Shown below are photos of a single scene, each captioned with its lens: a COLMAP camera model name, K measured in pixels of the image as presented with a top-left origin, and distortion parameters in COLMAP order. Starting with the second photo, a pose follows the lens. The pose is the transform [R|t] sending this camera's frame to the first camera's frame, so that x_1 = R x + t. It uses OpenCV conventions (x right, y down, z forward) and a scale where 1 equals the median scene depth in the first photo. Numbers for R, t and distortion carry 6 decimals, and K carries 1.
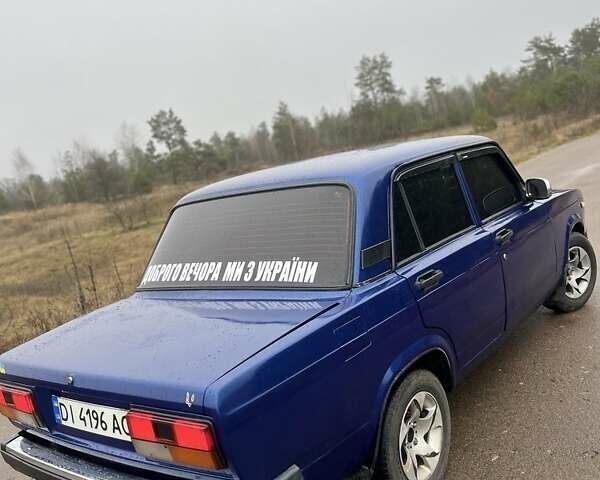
lens RADIAL K [[608.7, 0, 299.4], [0, 608.7, 238.3], [0, 0, 1]] dist [0.030564, 0.000000]
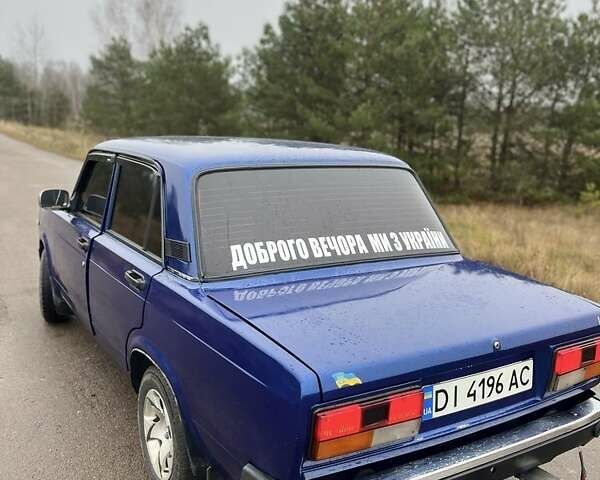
lens RADIAL K [[608.7, 0, 305.5], [0, 608.7, 242.2], [0, 0, 1]] dist [0.030564, 0.000000]
pose [[0.327875, 0.018422, 0.944541, -1.042100], [0.036117, 0.998835, -0.032018, 0.077461], [-0.944030, 0.044612, 0.326828, 0.759949]]
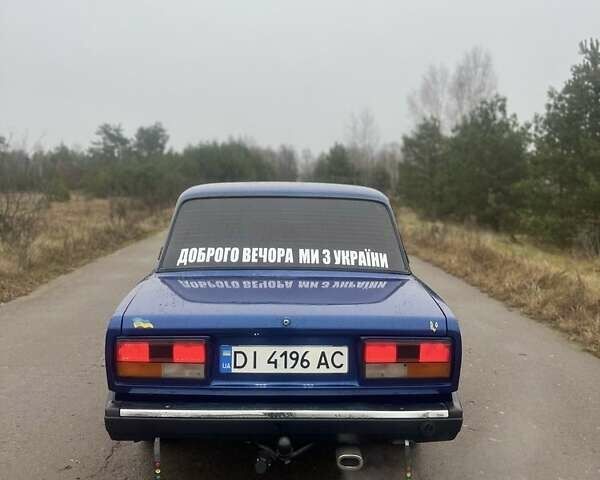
lens RADIAL K [[608.7, 0, 299.4], [0, 608.7, 241.5], [0, 0, 1]] dist [0.030564, 0.000000]
pose [[0.751677, 0.142082, 0.644045, -0.868493], [-0.063434, 0.987567, -0.143831, 0.192366], [-0.656473, 0.067260, 0.751345, 0.100299]]
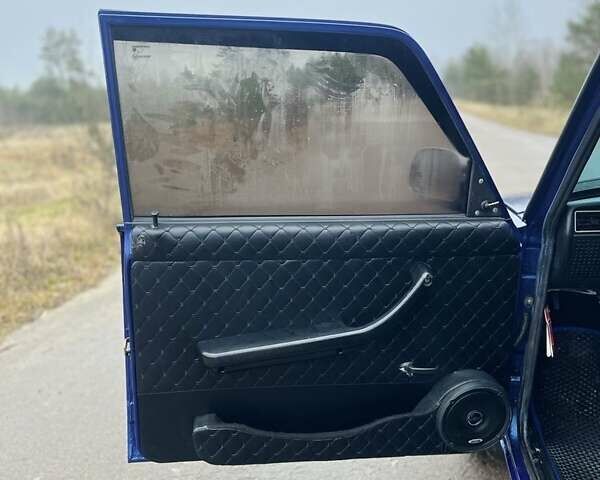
lens RADIAL K [[608.7, 0, 296.6], [0, 608.7, 236.5], [0, 0, 1]] dist [0.030564, 0.000000]
pose [[0.872846, 0.041915, 0.486193, -0.227045], [-0.045420, 0.998957, -0.004580, -0.084017], [-0.485878, -0.018085, 0.873840, 1.453313]]
